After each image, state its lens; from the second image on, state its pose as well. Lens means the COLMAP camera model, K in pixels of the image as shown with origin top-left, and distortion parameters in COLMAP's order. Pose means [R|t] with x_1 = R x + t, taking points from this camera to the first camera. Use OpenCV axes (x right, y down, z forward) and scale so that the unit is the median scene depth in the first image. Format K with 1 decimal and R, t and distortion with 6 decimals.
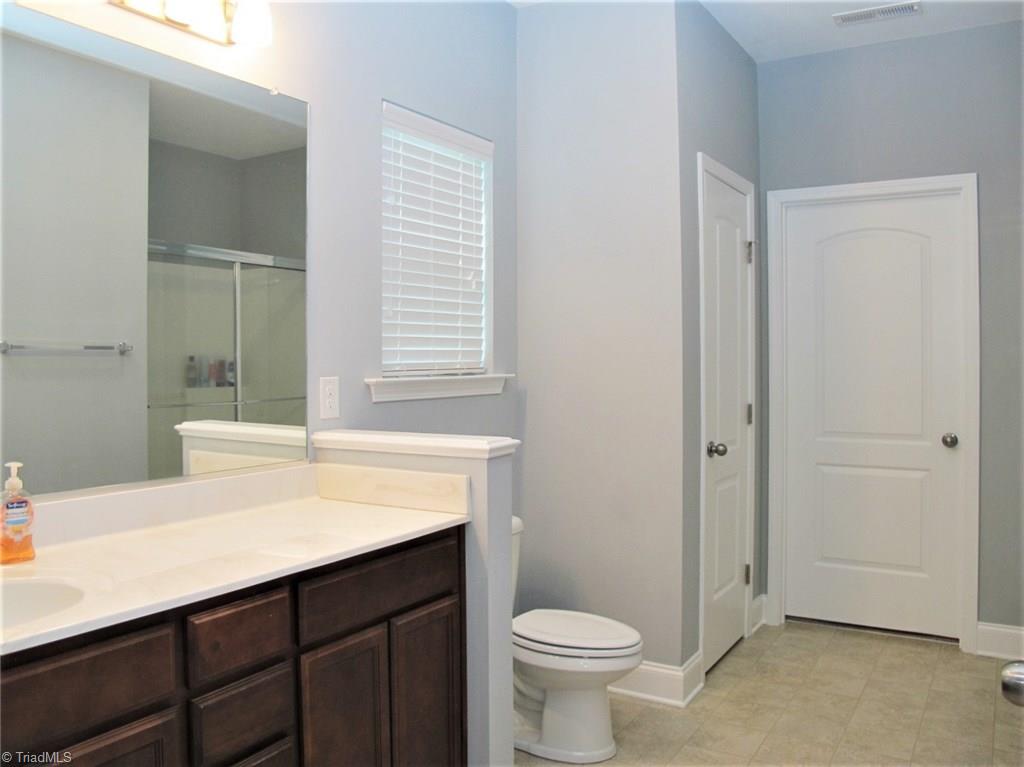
lens RADIAL K [[859.9, 0, 509.7], [0, 859.9, 381.5], [0, 0, 1]] dist [-0.143864, 0.105554]
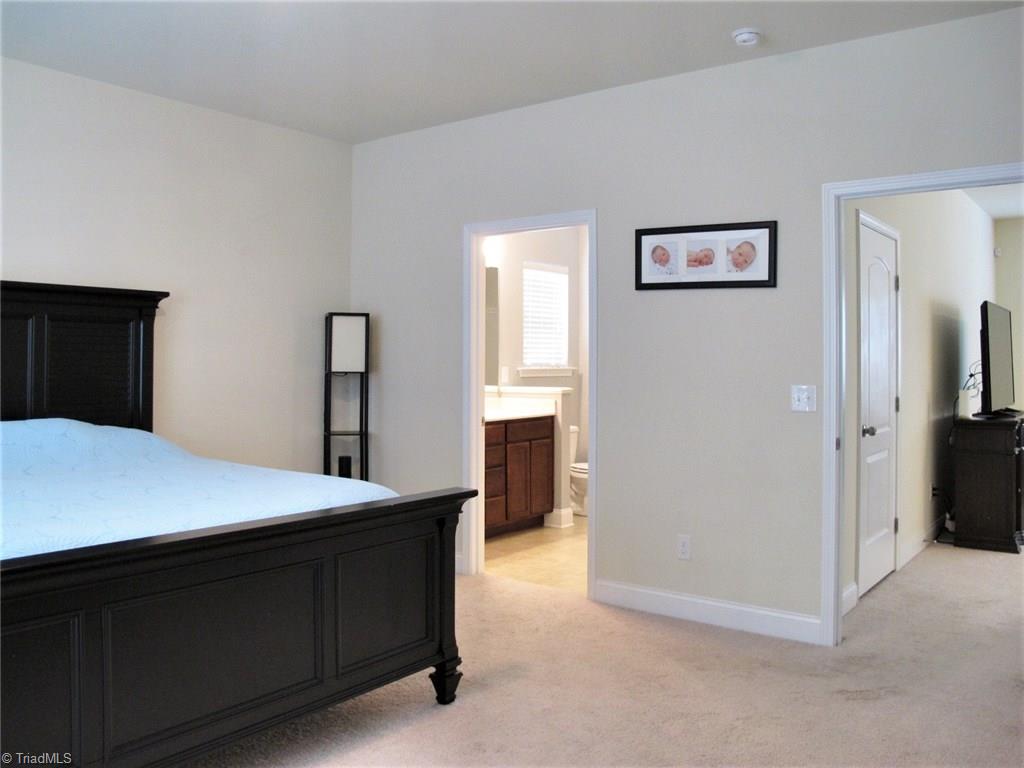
lens RADIAL K [[859.9, 0, 512.7], [0, 859.9, 379.4], [0, 0, 1]] dist [-0.143864, 0.105554]
pose [[0.994130, 0.008892, -0.107828, 0.124976], [-0.009362, 0.999949, -0.003855, 0.050673], [0.107788, 0.004842, 0.994162, -1.982801]]
